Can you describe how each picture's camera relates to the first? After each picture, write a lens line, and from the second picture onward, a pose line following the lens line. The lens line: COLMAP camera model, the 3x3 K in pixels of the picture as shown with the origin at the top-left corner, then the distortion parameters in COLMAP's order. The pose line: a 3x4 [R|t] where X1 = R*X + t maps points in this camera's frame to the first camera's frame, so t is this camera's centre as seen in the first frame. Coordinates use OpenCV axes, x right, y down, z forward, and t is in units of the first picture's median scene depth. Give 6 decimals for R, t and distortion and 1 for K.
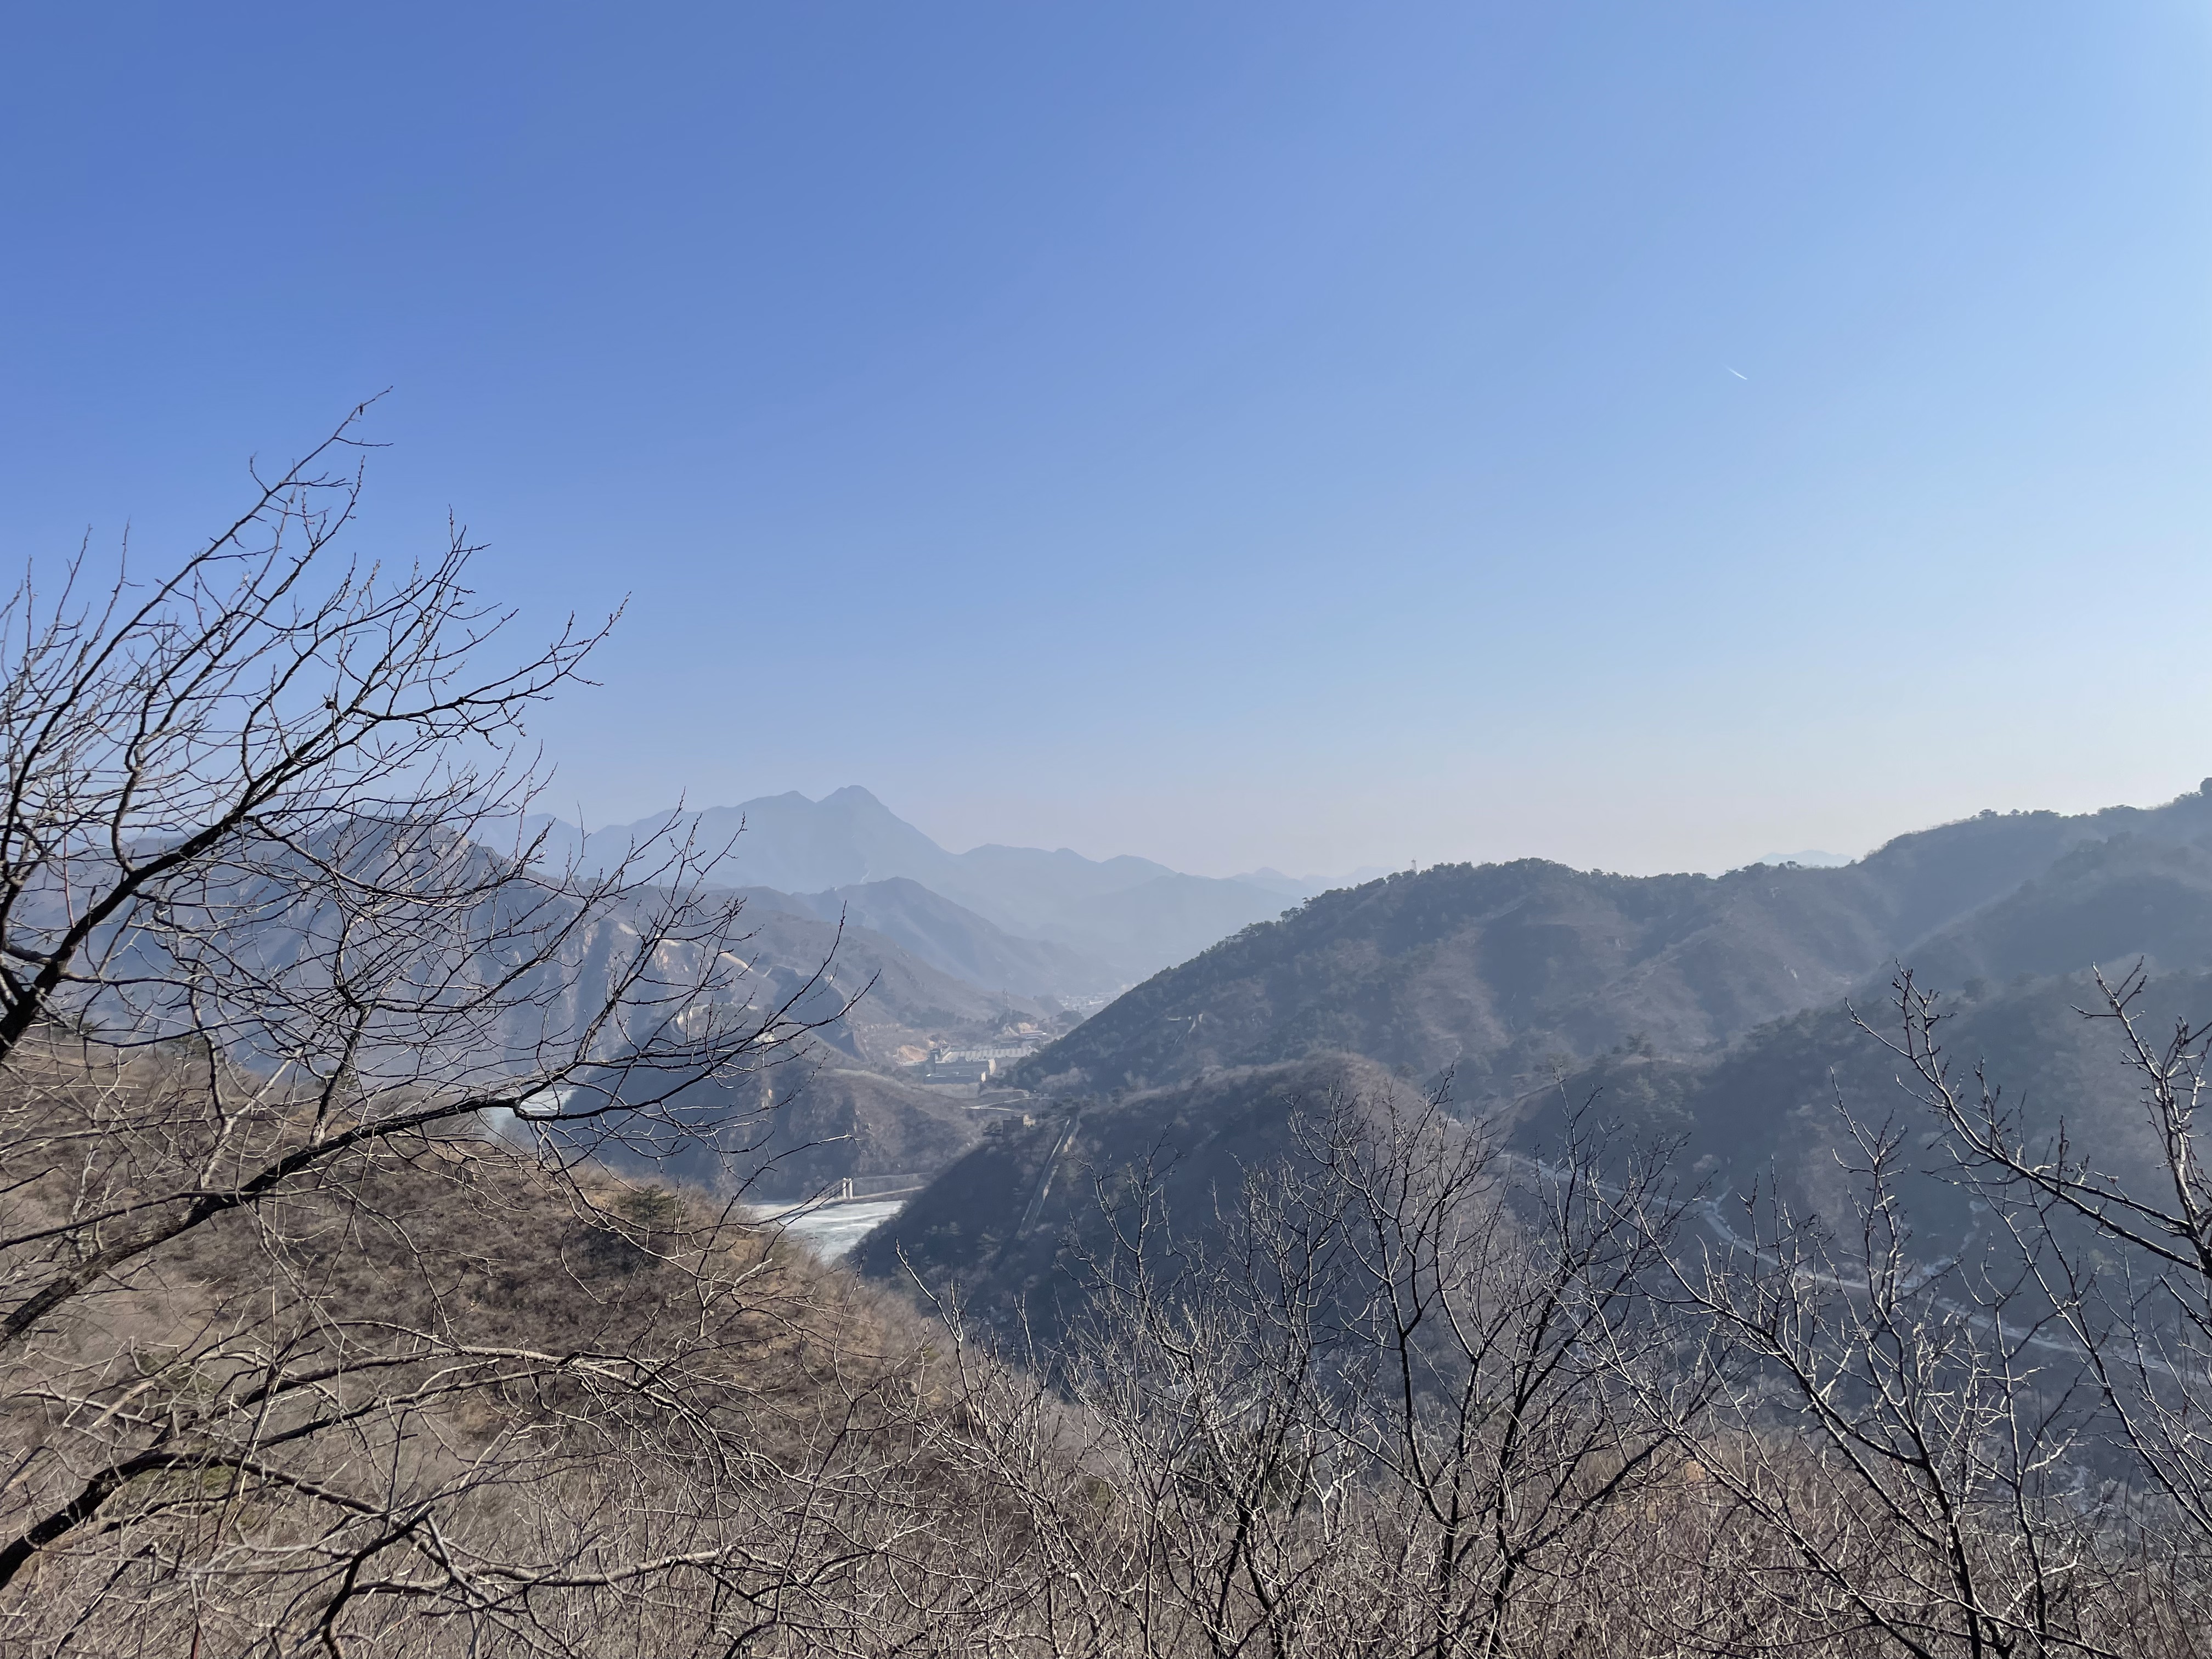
lens RADIAL K [[1661.9, 0, 1113.6], [0, 1661.9, 805.6], [0, 0, 1]] dist [0.097306, -0.121706]
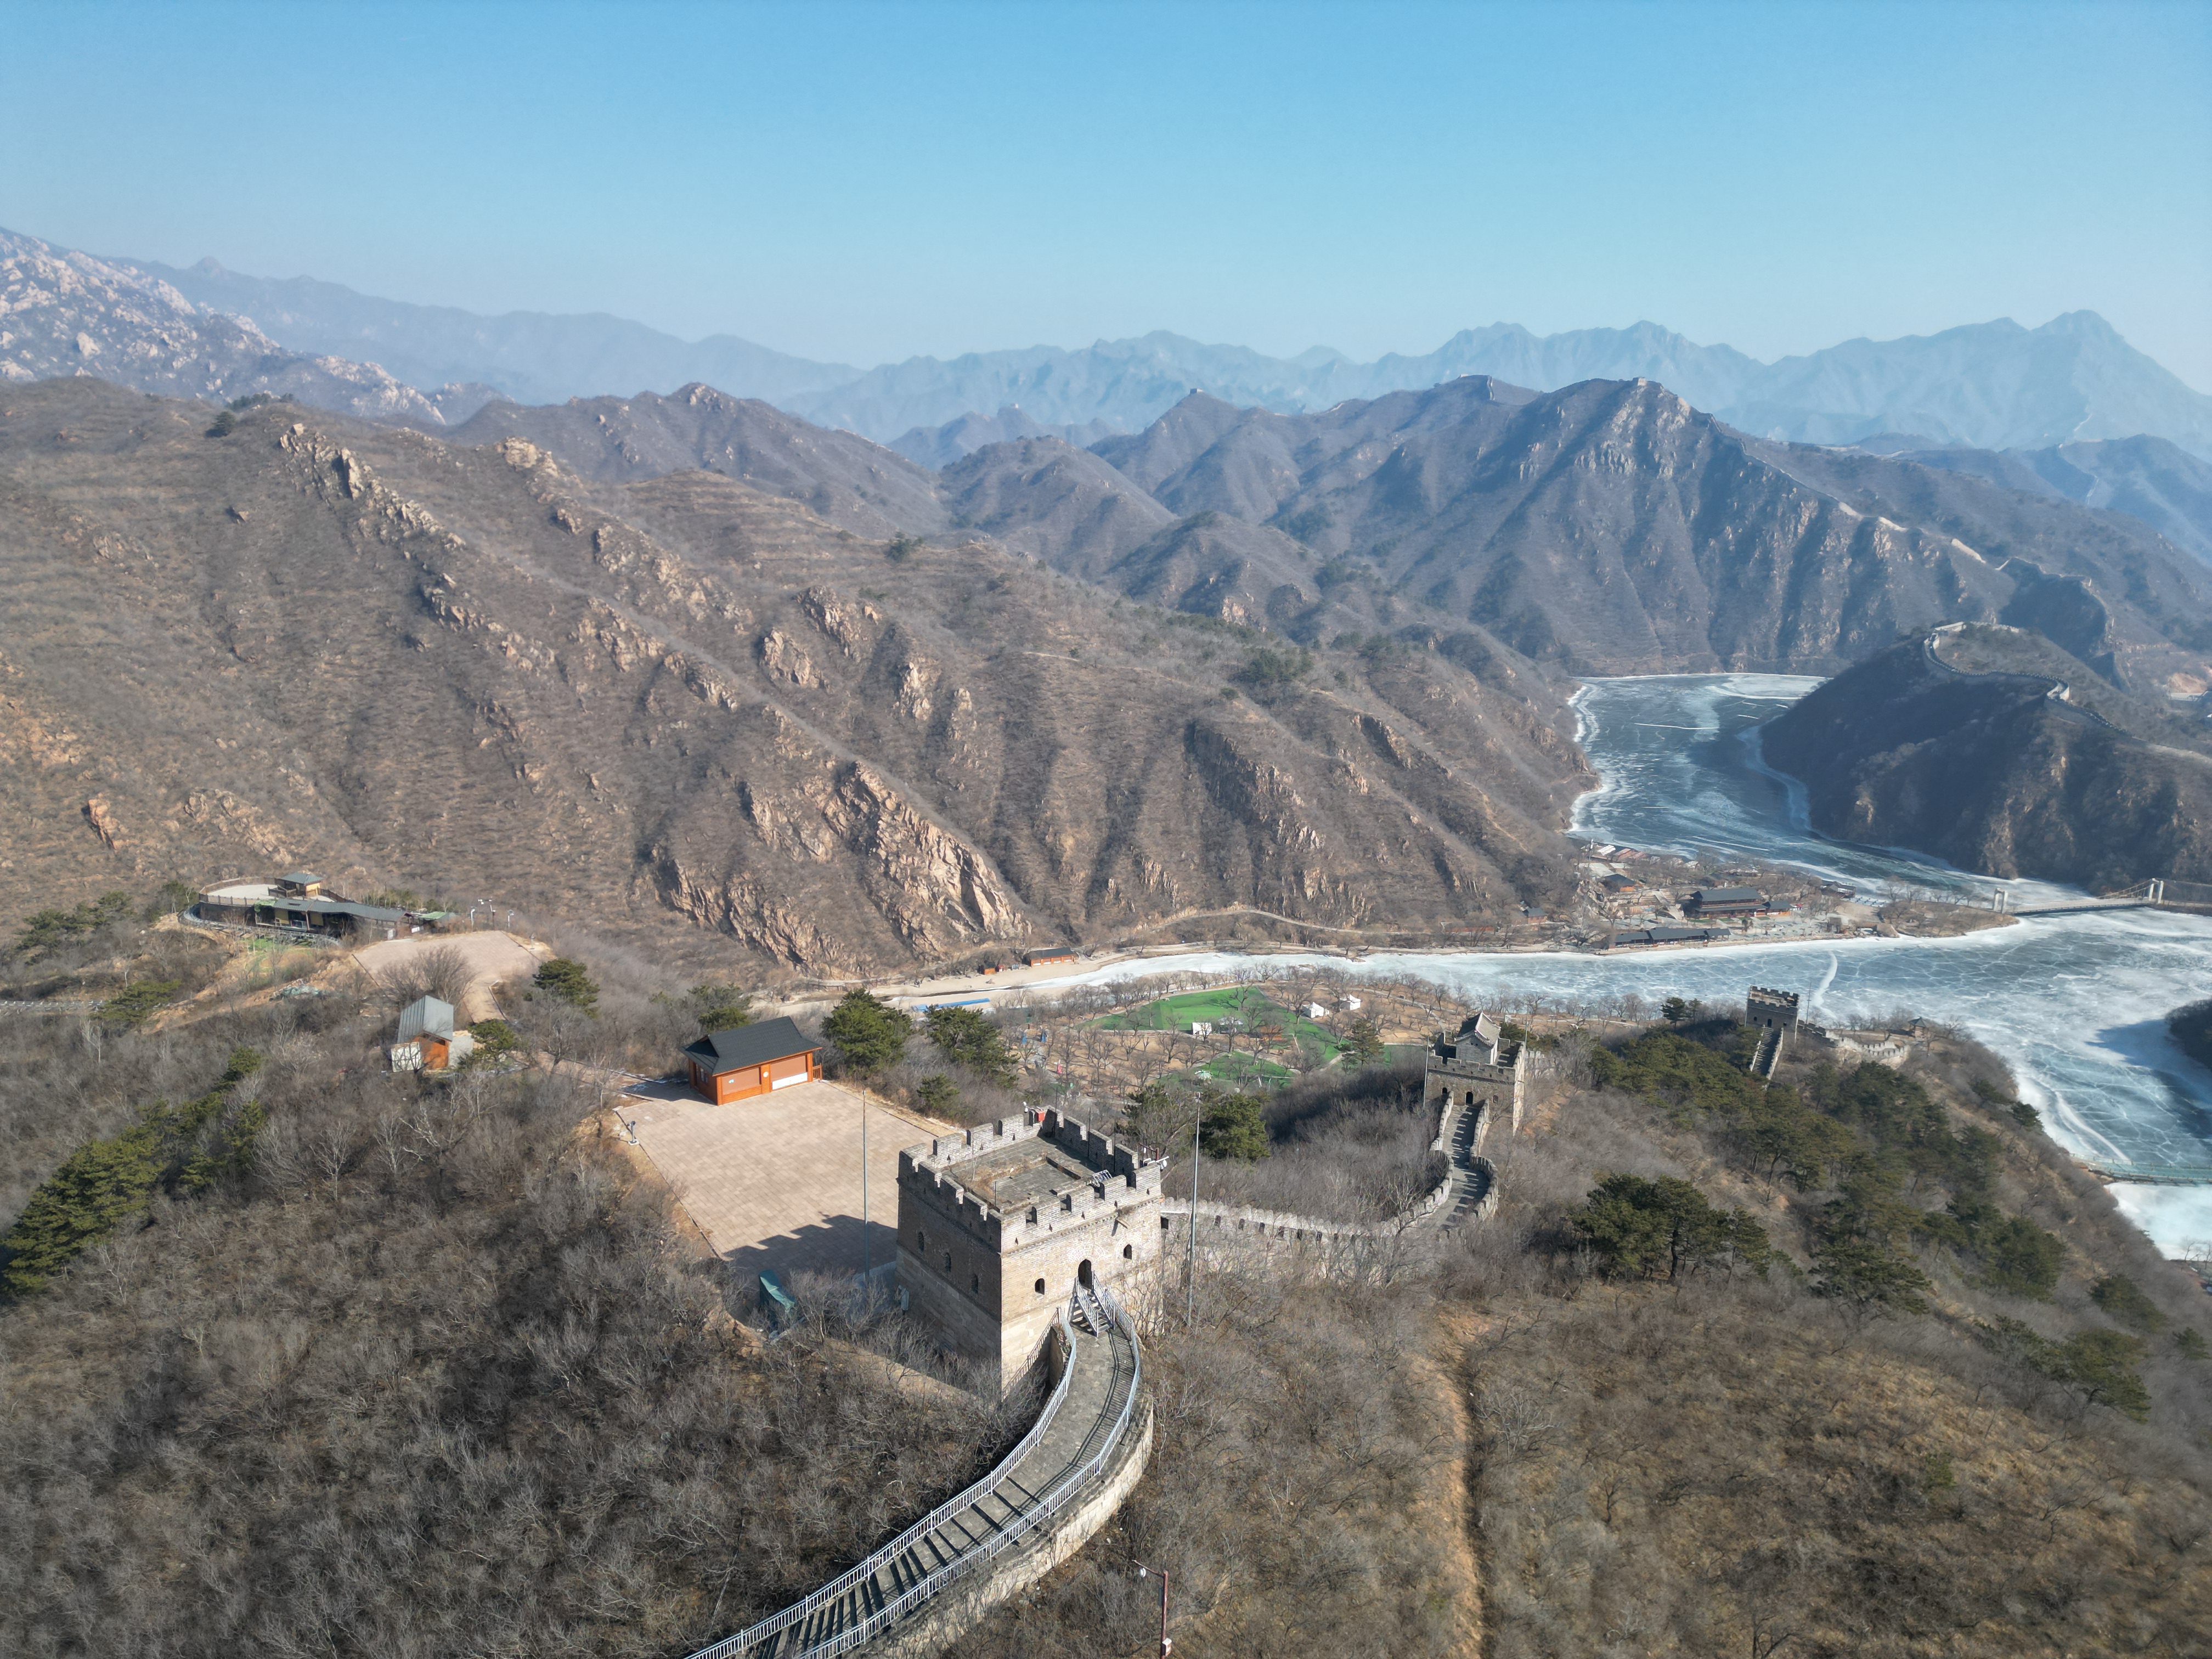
lens RADIAL K [[1539.3, 0, 1101.9], [0, 1539.3, 816.6], [0, 0, 1]] dist [0.088904, -0.089269]
pose [[0.777110, 0.189653, -0.600109, -0.097564], [-0.001567, 0.954097, 0.299495, -0.046446], [0.629362, -0.231800, 0.741736, 0.066412]]
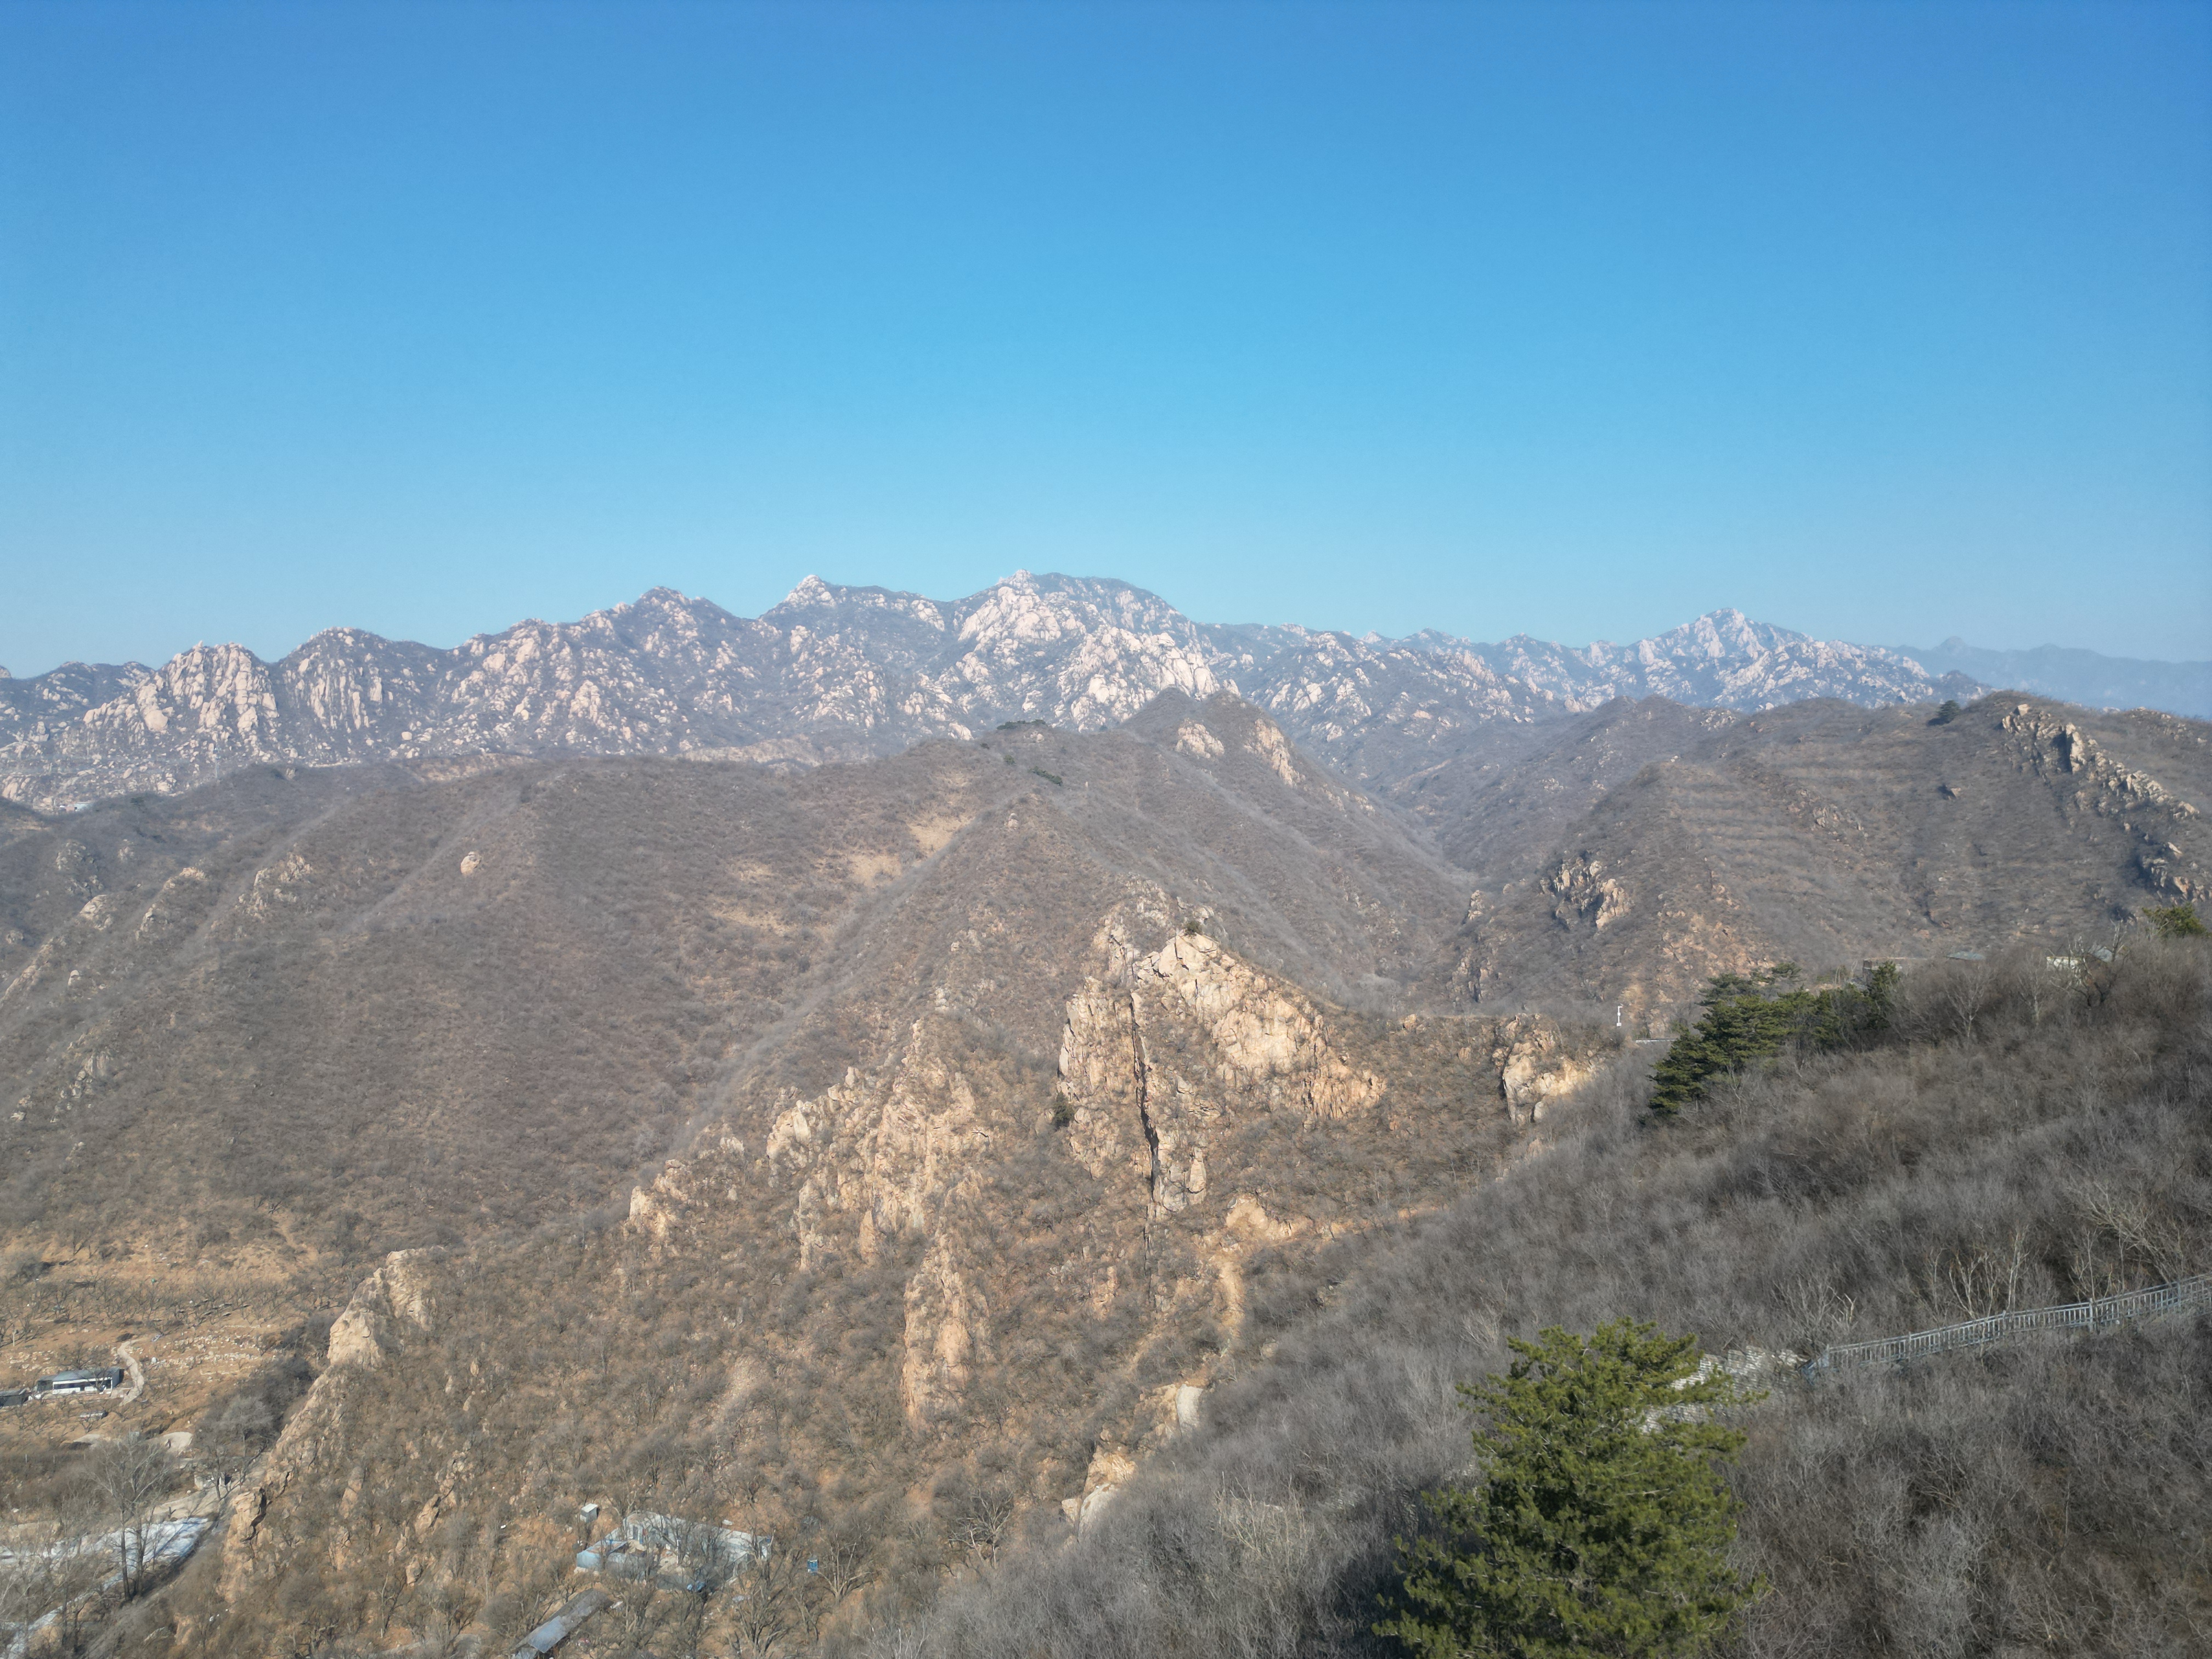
lens RADIAL K [[1539.3, 0, 1103.7], [0, 1539.3, 824.3], [0, 0, 1]] dist [0.088904, -0.089269]
pose [[-0.098757, 0.048152, -0.993946, -0.096140], [0.065978, 0.996948, 0.041742, -0.001339], [0.992922, -0.061457, -0.101633, 0.064153]]
